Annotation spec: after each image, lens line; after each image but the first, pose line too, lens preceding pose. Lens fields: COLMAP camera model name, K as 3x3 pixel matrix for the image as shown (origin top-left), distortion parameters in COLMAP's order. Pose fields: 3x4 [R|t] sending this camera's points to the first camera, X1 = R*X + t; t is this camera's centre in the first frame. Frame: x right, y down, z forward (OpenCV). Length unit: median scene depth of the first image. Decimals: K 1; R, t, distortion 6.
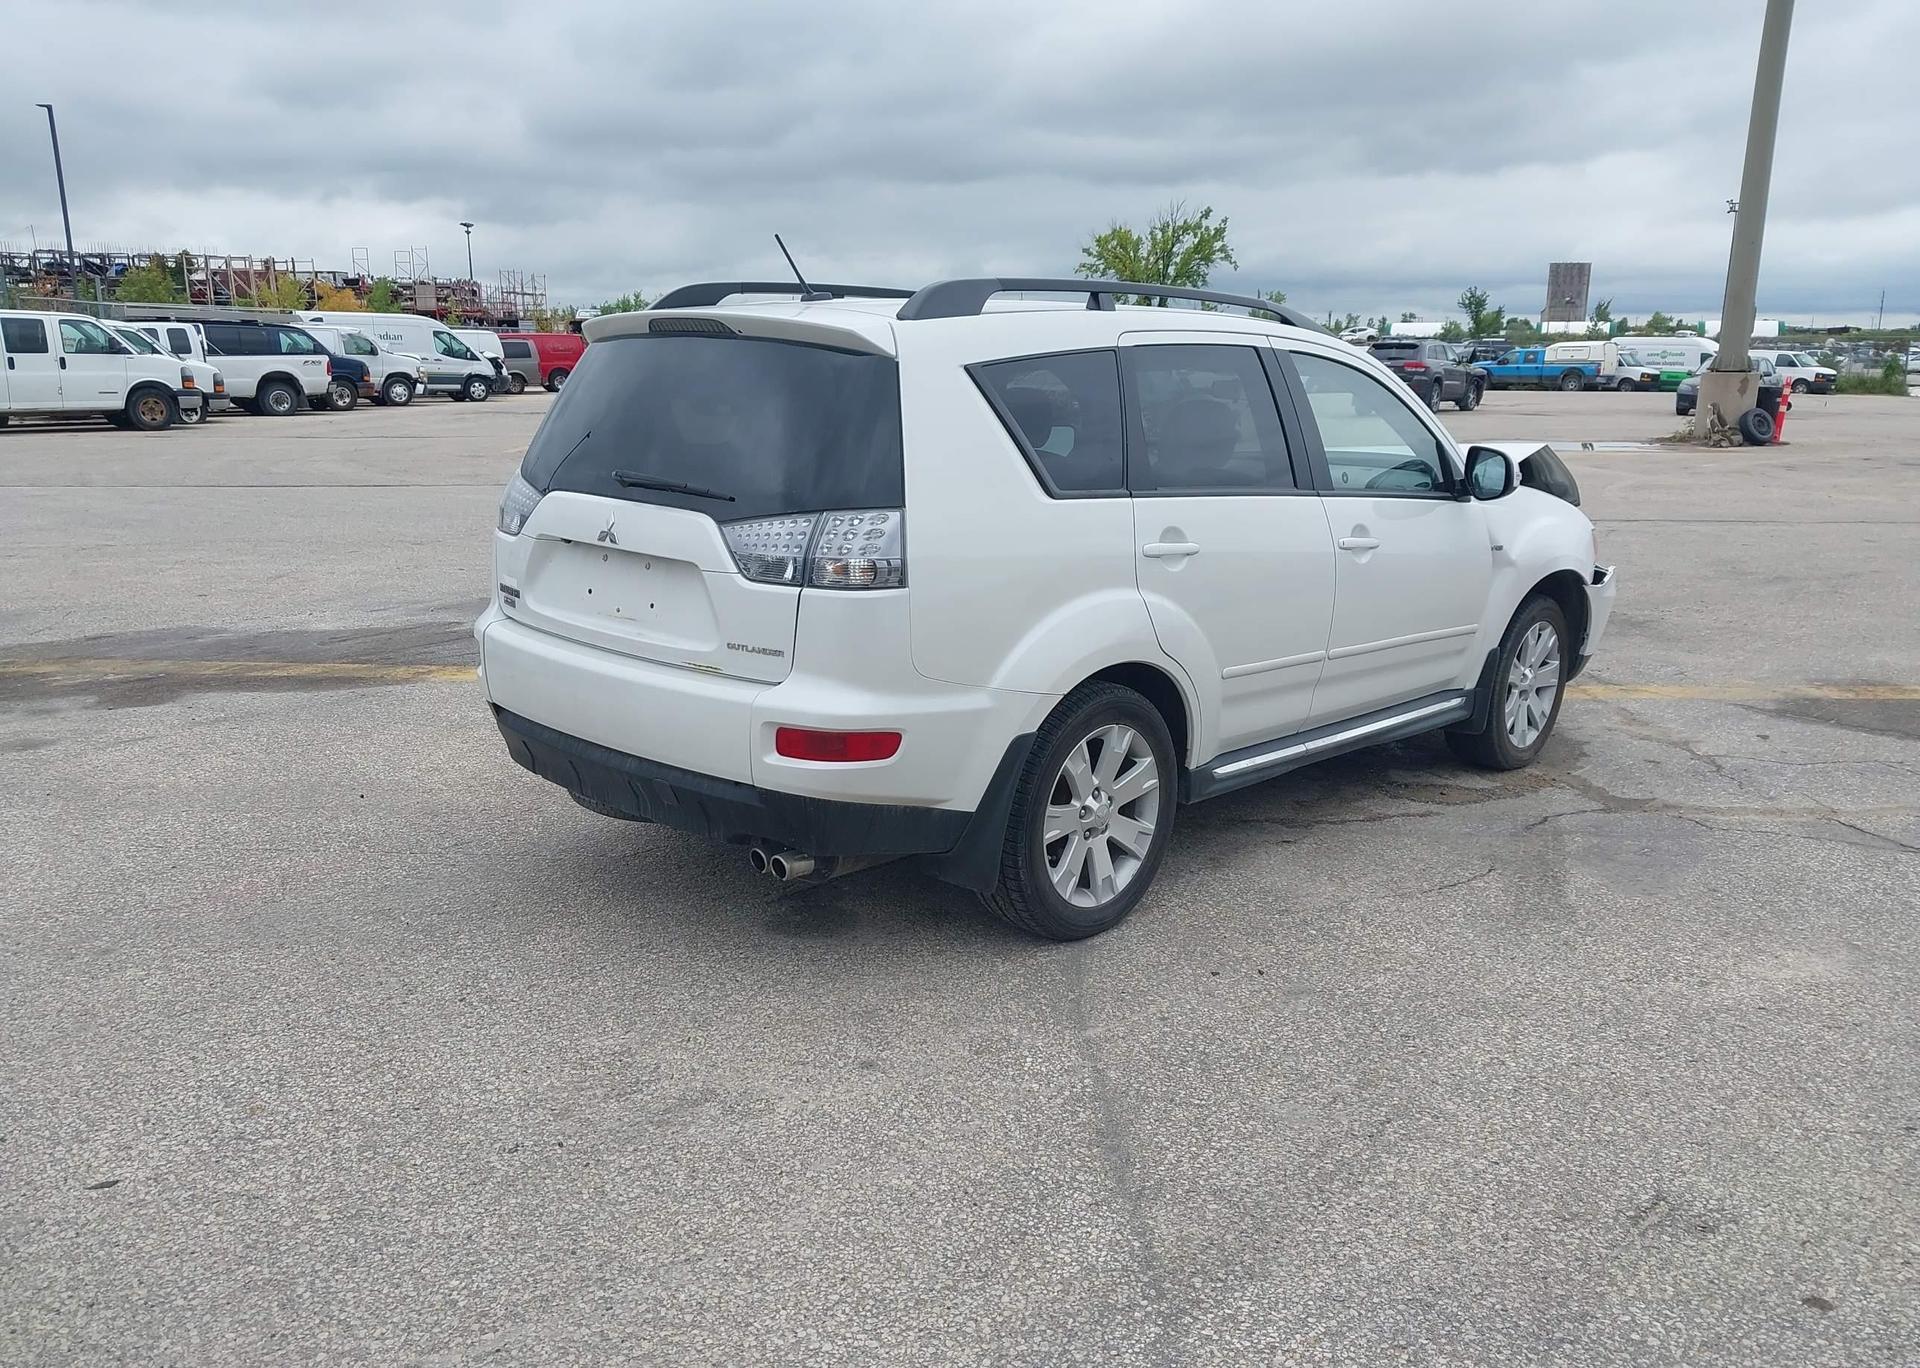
lens RADIAL K [[1533.4, 0, 958.4], [0, 1533.4, 701.5], [0, 0, 1]] dist [0.023010, -0.034665]
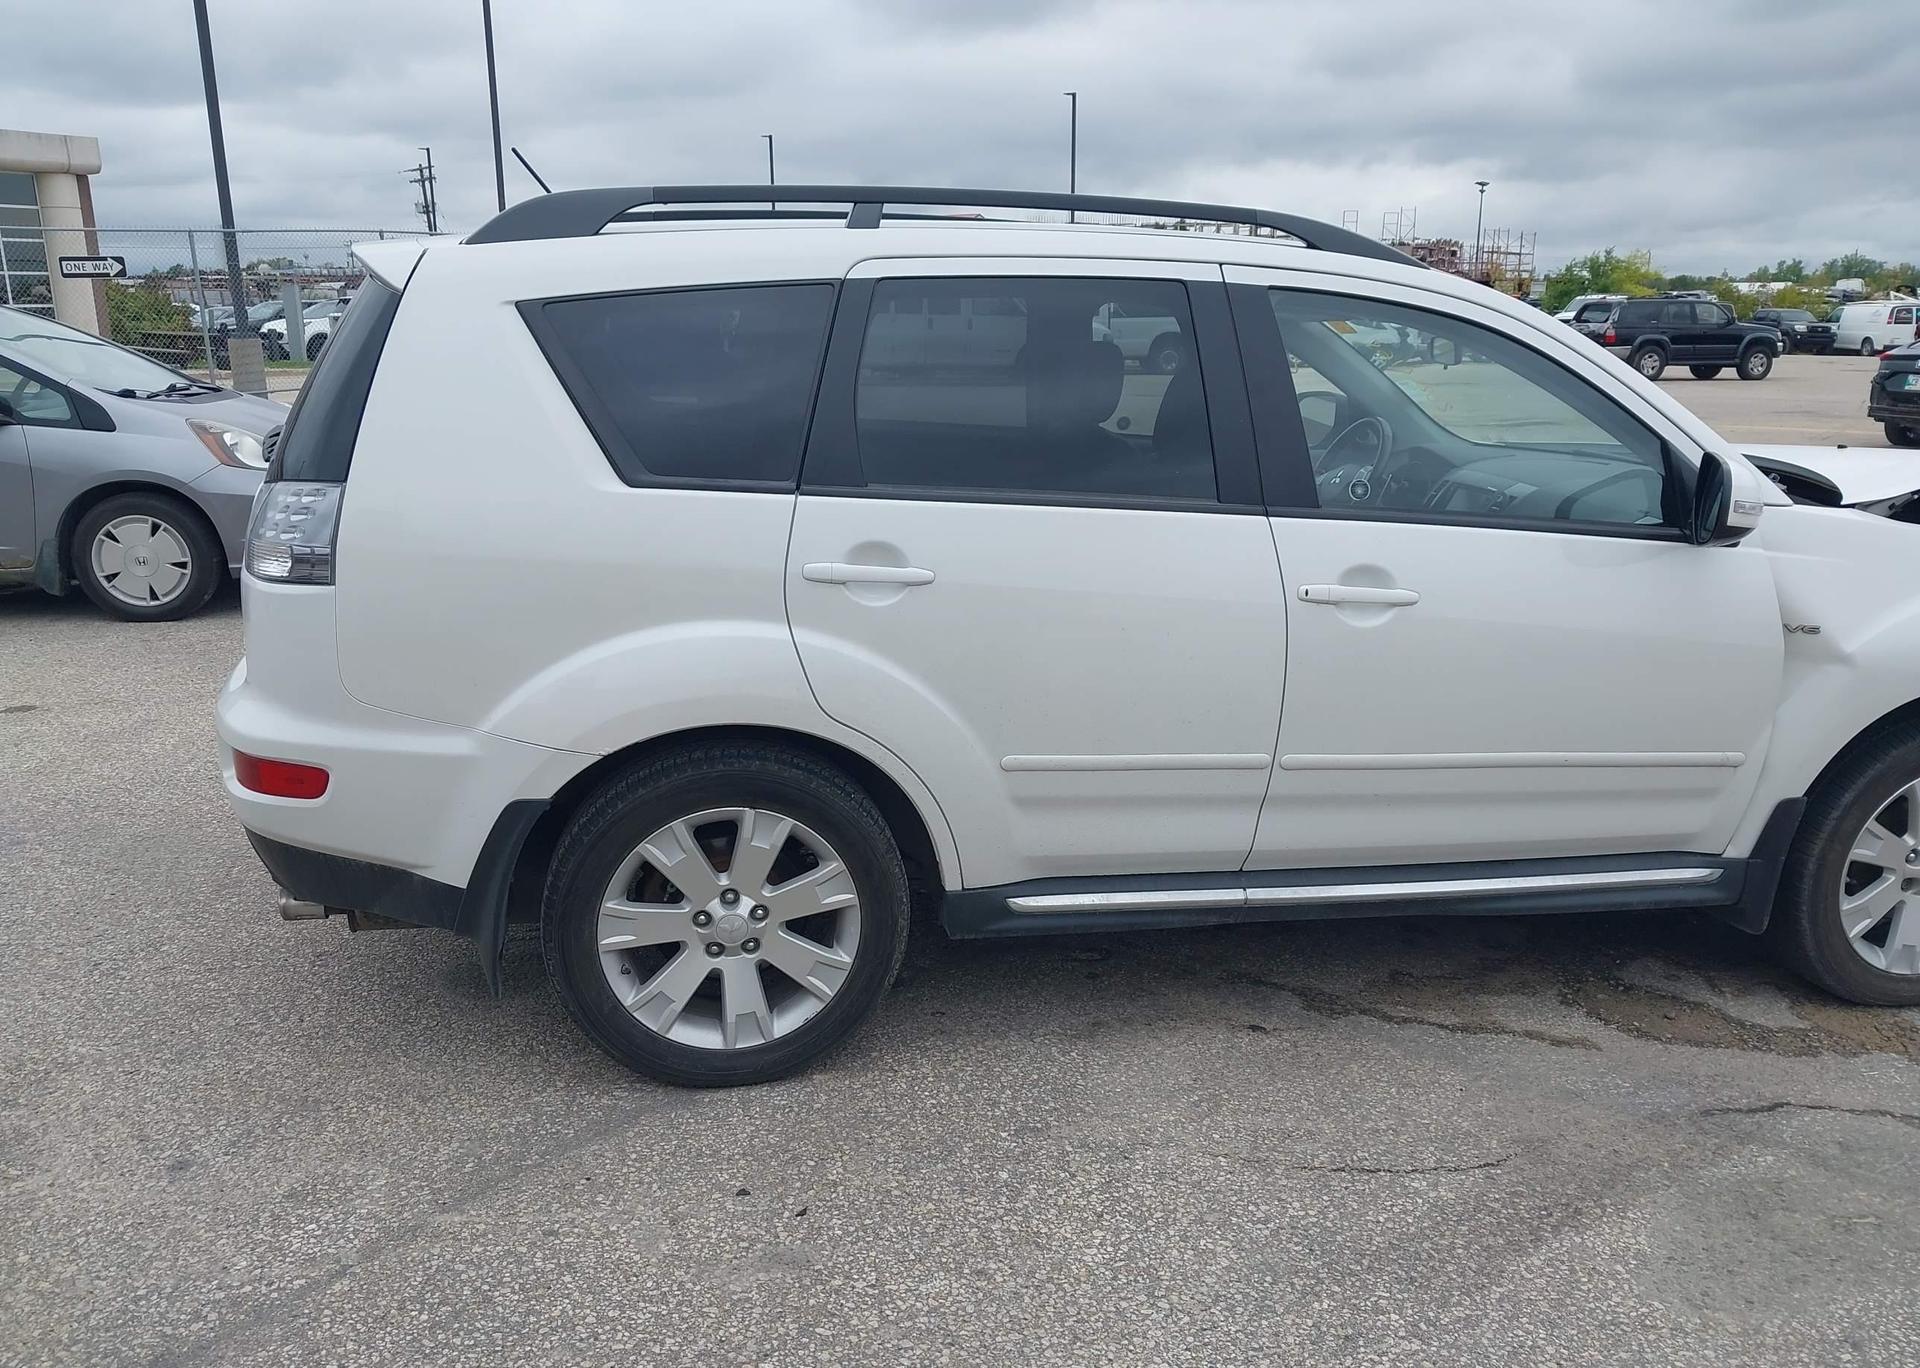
lens RADIAL K [[1533.4, 0, 956.5], [0, 1533.4, 707.5], [0, 0, 1]] dist [0.023010, -0.034665]
pose [[0.811163, 0.145979, -0.566307, 0.084850], [-0.131147, 0.989089, 0.067110, -0.013507], [0.569925, 0.019832, 0.821457, 0.068082]]
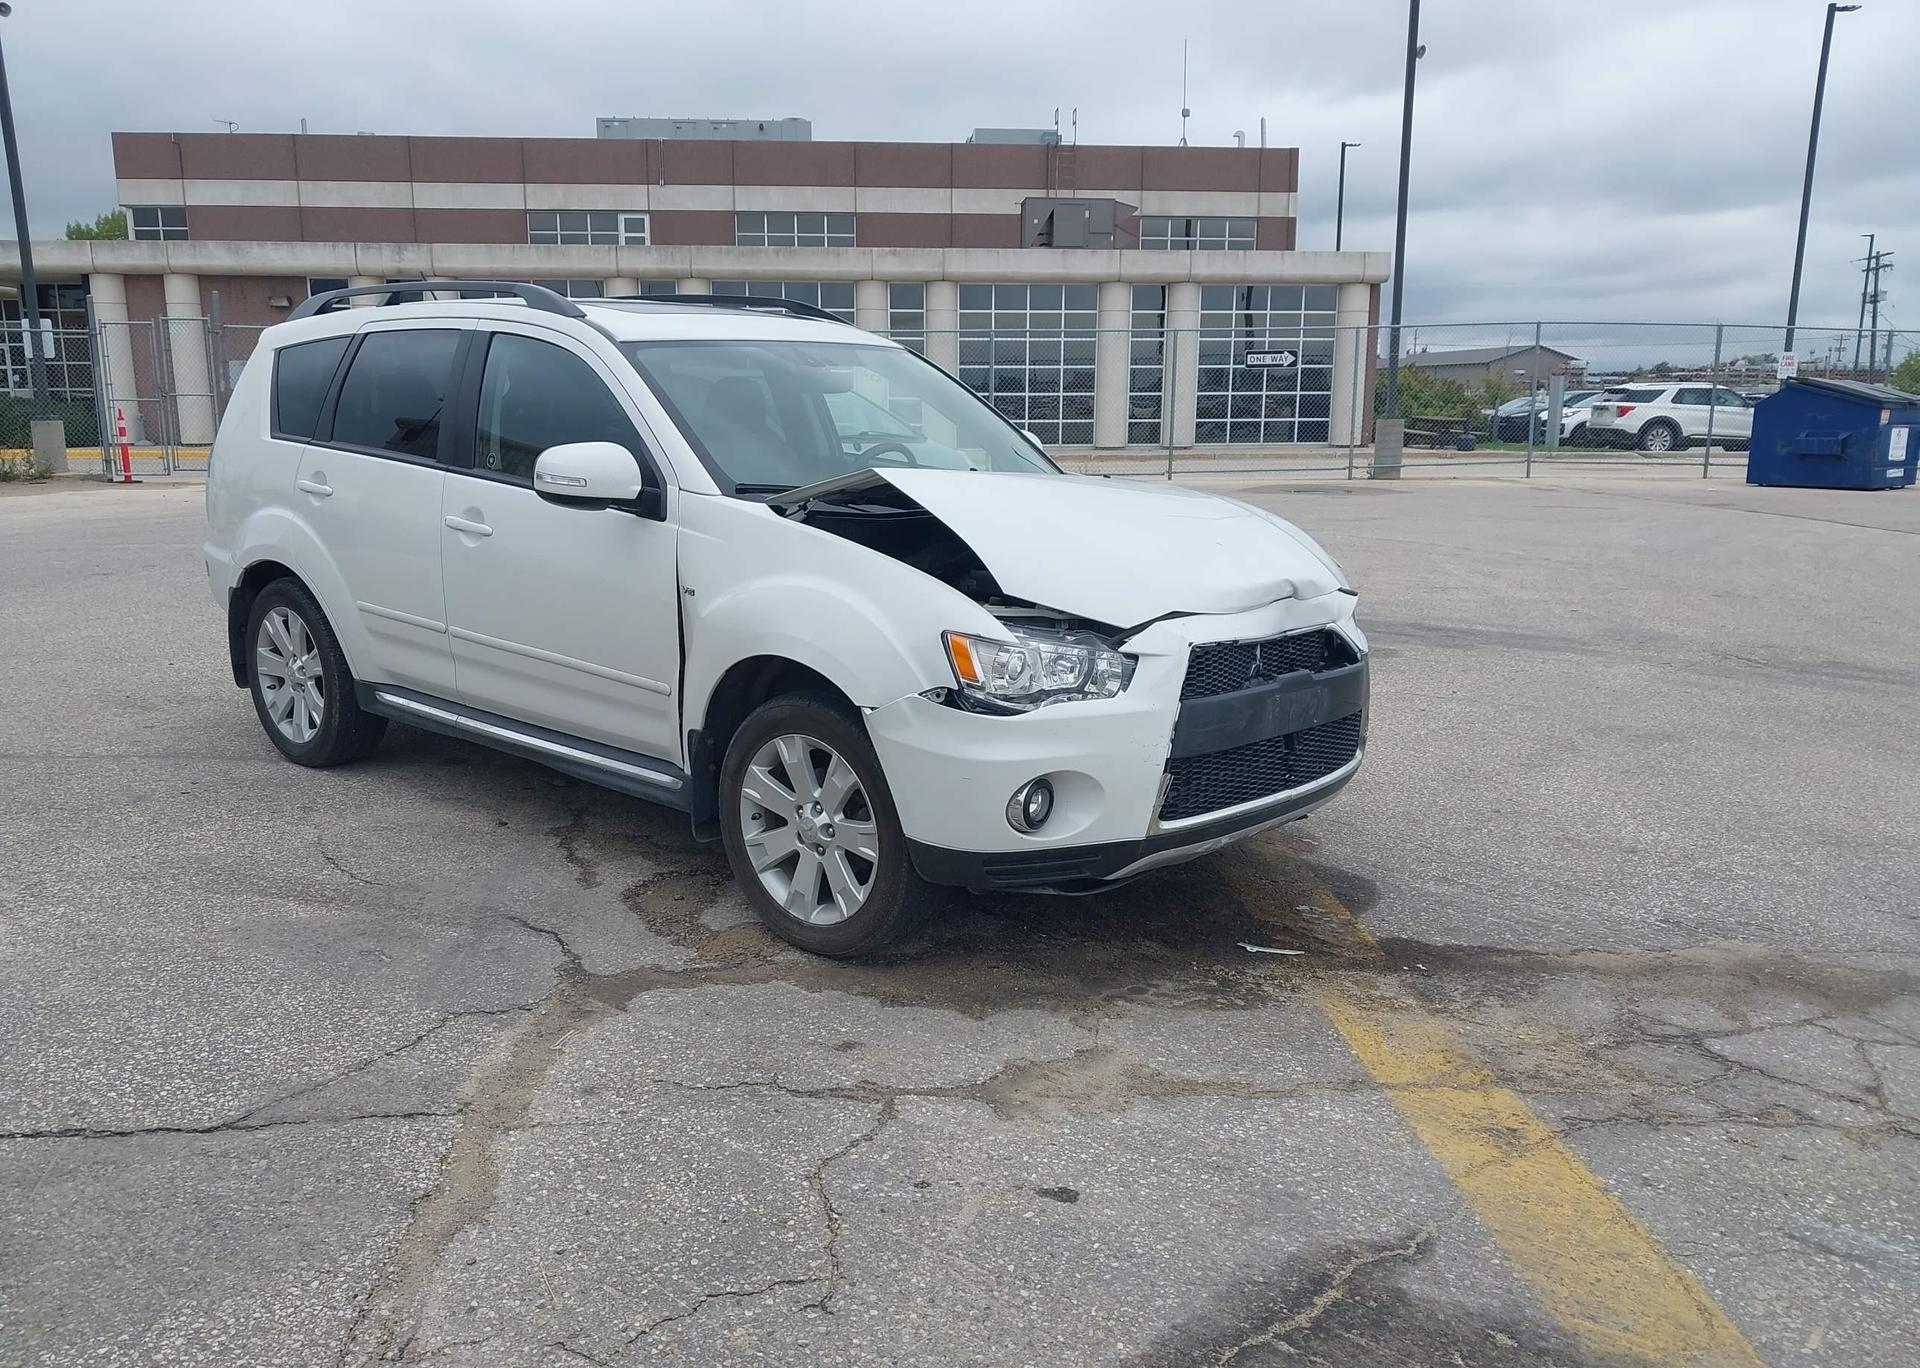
lens RADIAL K [[1533.4, 0, 959.6], [0, 1533.4, 689.6], [0, 0, 1]] dist [0.023010, -0.034665]
pose [[0.052204, 0.185313, -0.981292, 0.216687], [-0.232989, 0.957774, 0.168477, -0.041572], [0.971077, 0.219835, 0.093176, 0.214087]]
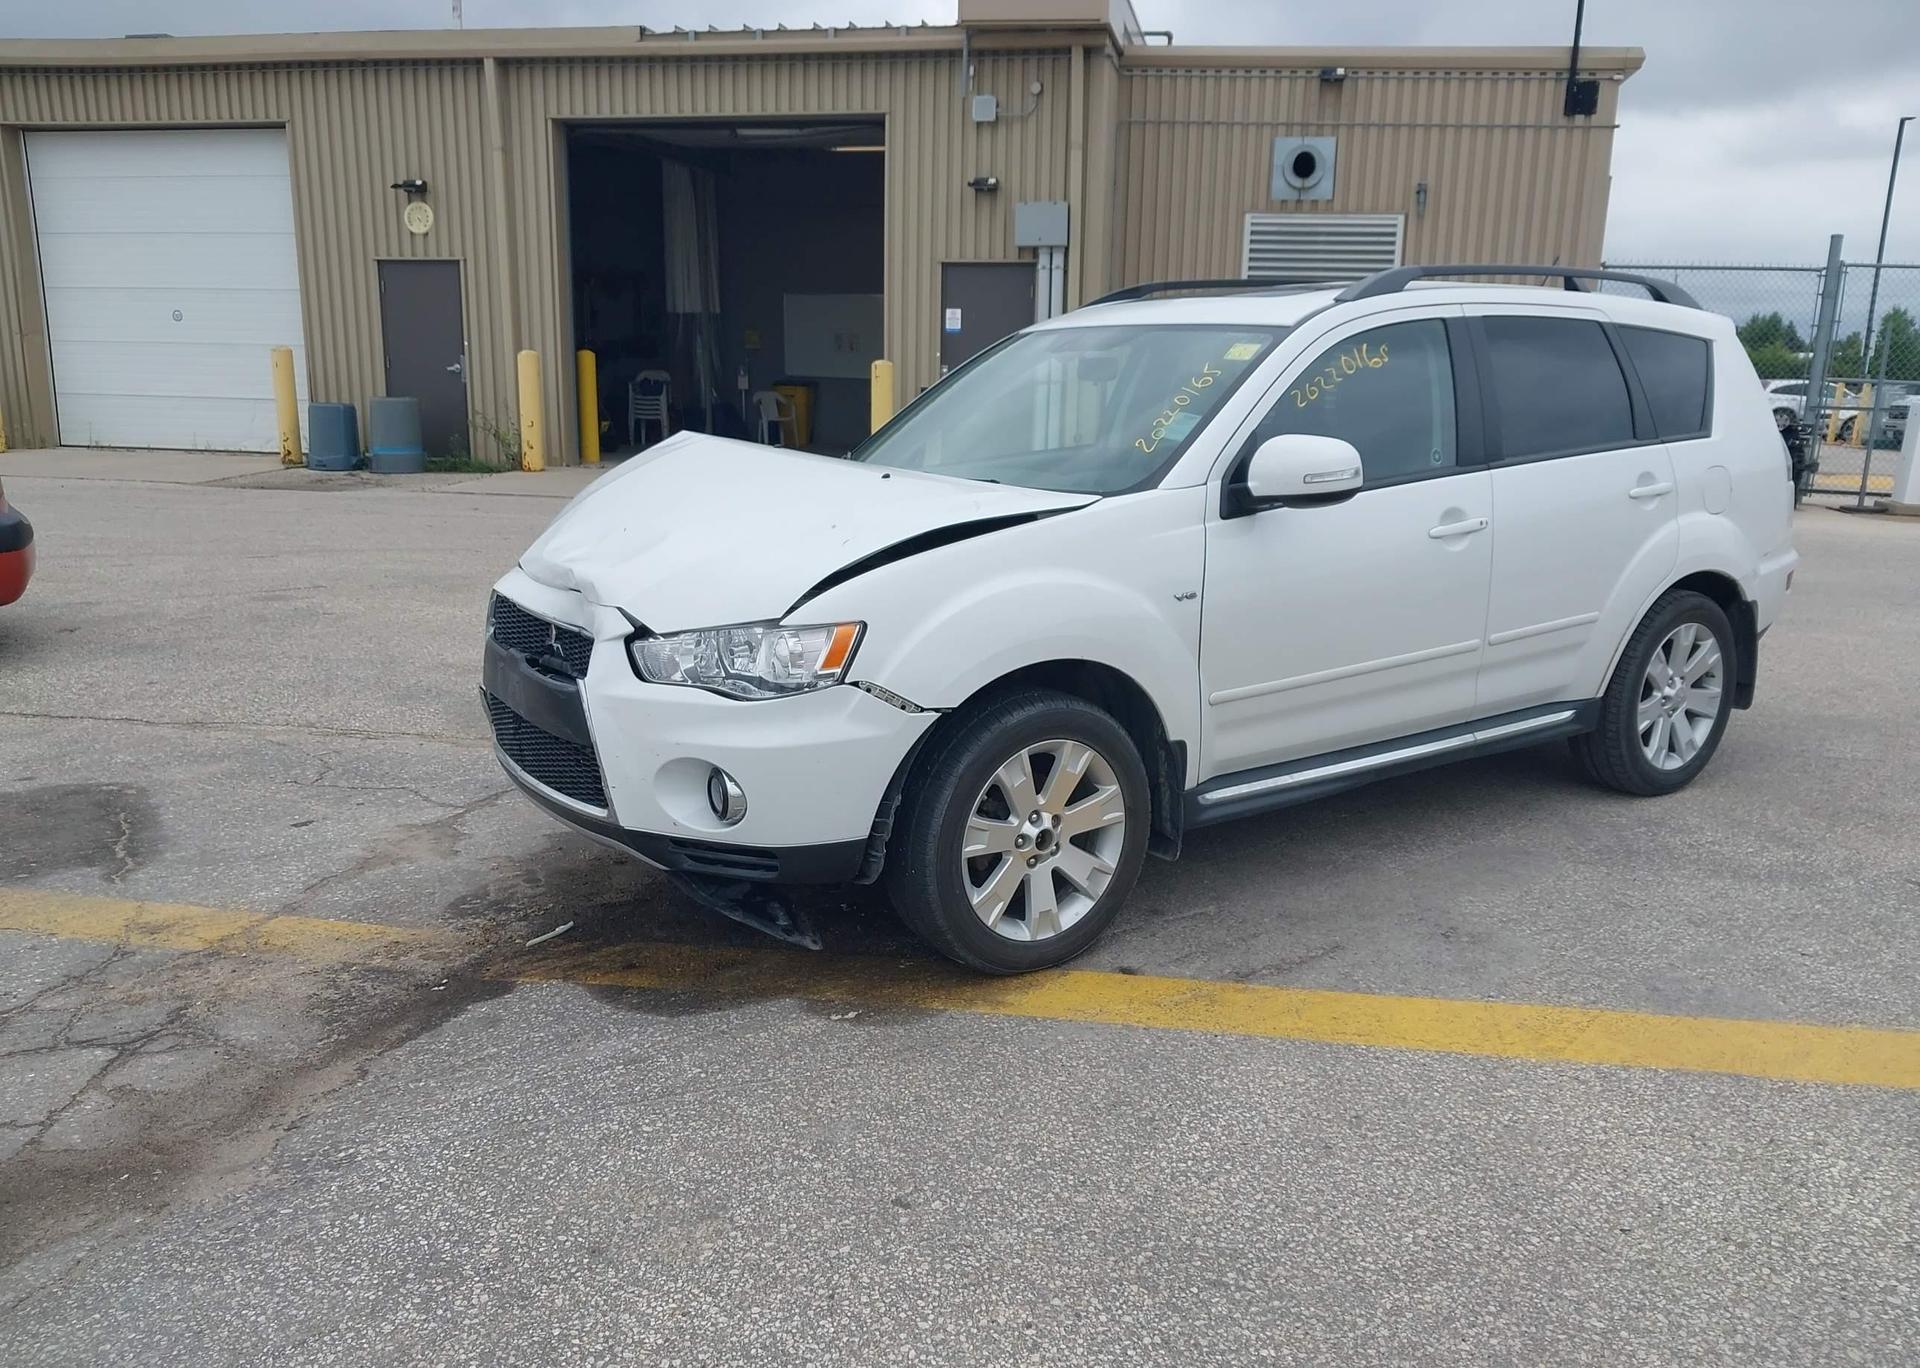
lens RADIAL K [[1533.4, 0, 954.8], [0, 1533.4, 686.3], [0, 0, 1]] dist [0.023010, -0.034665]
pose [[-0.976839, -0.066145, 0.203494, 0.015948], [0.026603, 0.906099, 0.422229, -0.081425], [-0.212314, 0.417864, -0.883353, 0.370886]]
